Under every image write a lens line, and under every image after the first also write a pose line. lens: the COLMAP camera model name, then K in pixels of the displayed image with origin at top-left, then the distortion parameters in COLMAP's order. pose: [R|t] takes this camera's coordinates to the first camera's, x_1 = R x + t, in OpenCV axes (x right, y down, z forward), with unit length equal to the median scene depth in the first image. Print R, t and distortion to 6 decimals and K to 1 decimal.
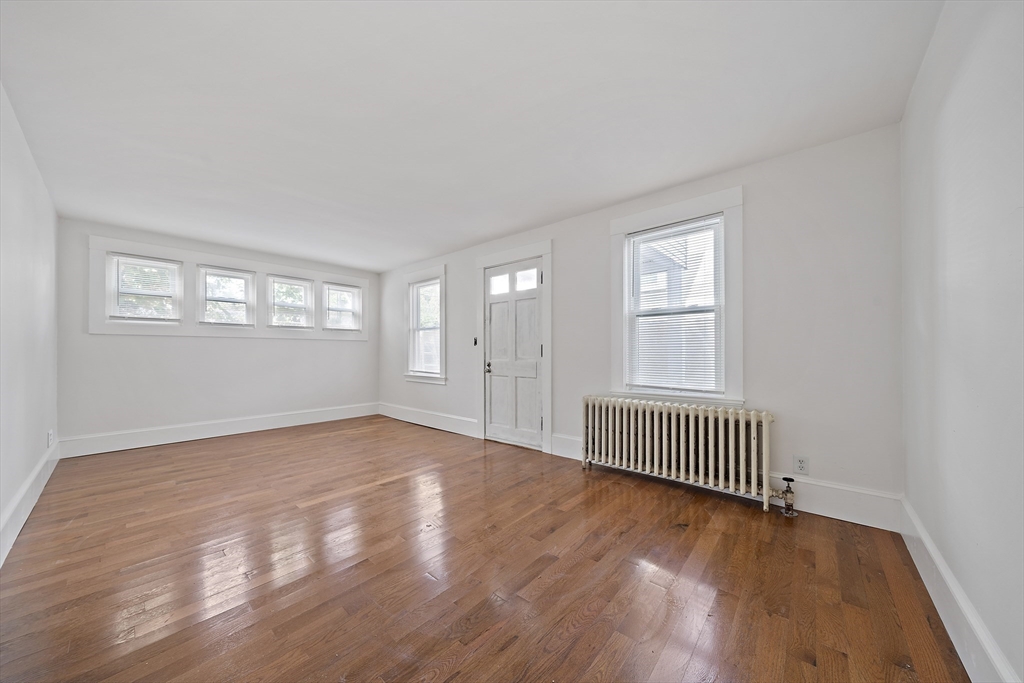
lens RADIAL K [[351.0, 0, 502.7], [0, 351.0, 351.5], [0, 0, 1]] dist [-0.006679, 0.000269]
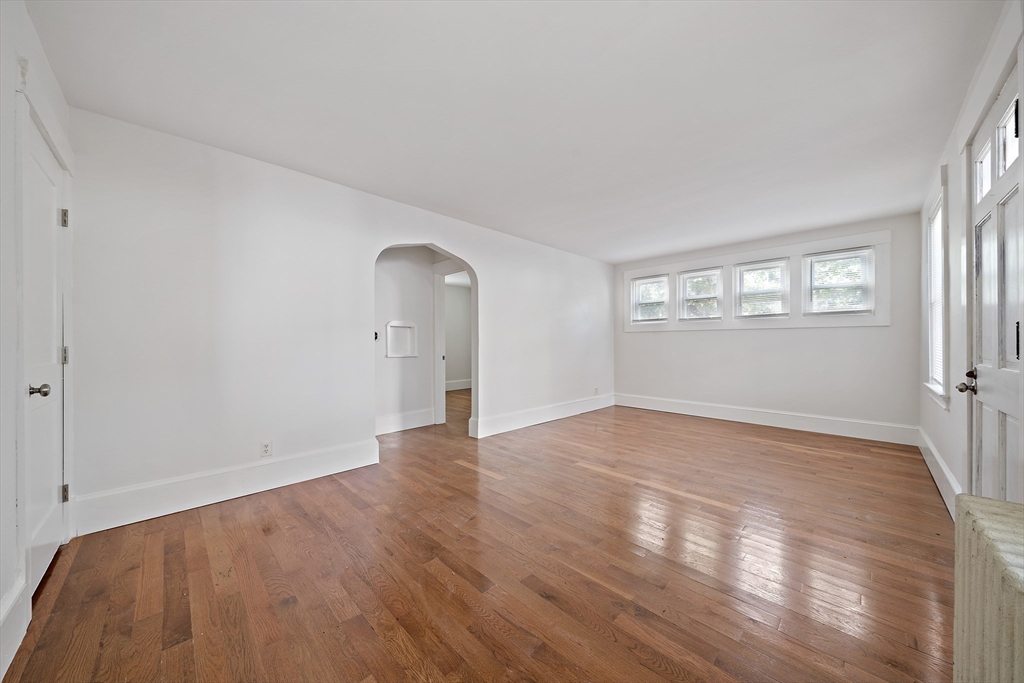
lens RADIAL K [[351.0, 0, 504.1], [0, 351.0, 343.3], [0, 0, 1]] dist [-0.006679, 0.000269]
pose [[-0.074385, 0.001024, -0.997229, 0.439828], [0.002518, 0.999996, 0.000839, -0.001158], [0.997226, -0.002449, -0.074387, 0.498363]]
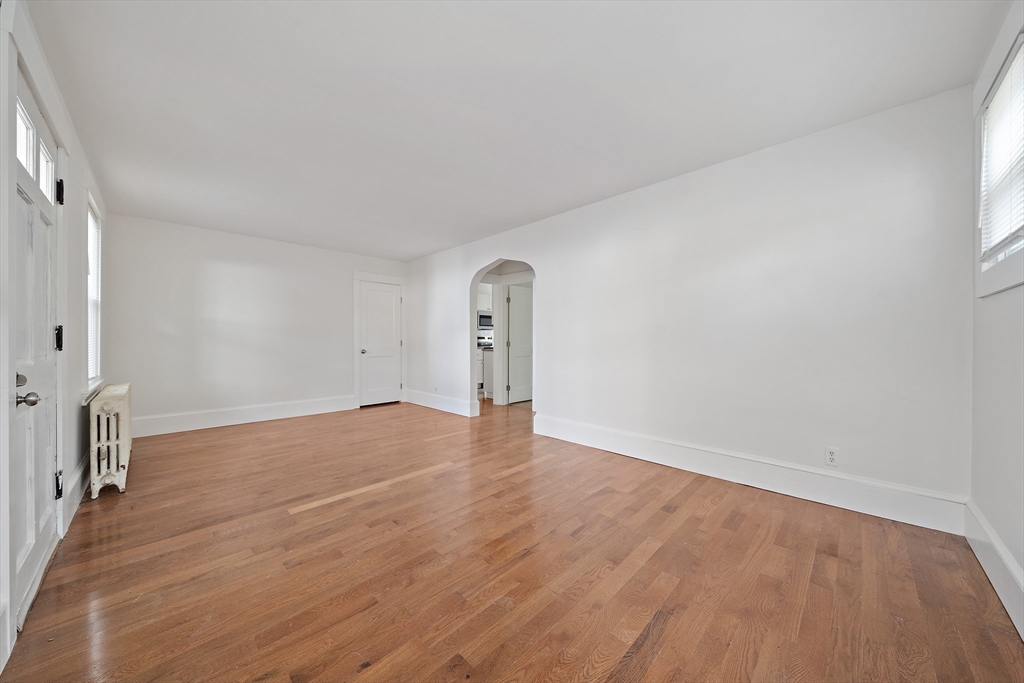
lens RADIAL K [[351.0, 0, 503.1], [0, 351.0, 341.5], [0, 0, 1]] dist [-0.006679, 0.000269]
pose [[-0.997624, 0.003853, 0.068791, -0.514728], [0.004109, 0.999985, 0.003576, 0.003097], [-0.068776, 0.003851, -0.997625, 1.348365]]
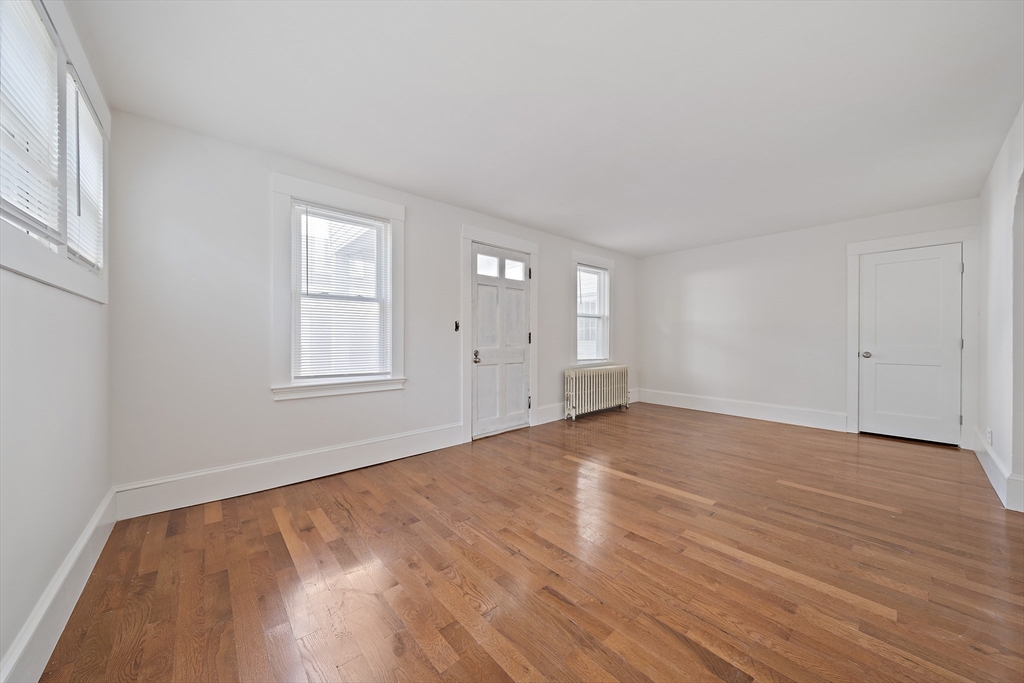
lens RADIAL K [[351.0, 0, 508.7], [0, 351.0, 342.3], [0, 0, 1]] dist [-0.006679, 0.000269]
pose [[0.125347, -0.009628, 0.992066, -0.950348], [0.000166, 0.999953, 0.009684, 0.001501], [-0.992113, -0.001049, 0.125343, 0.860021]]
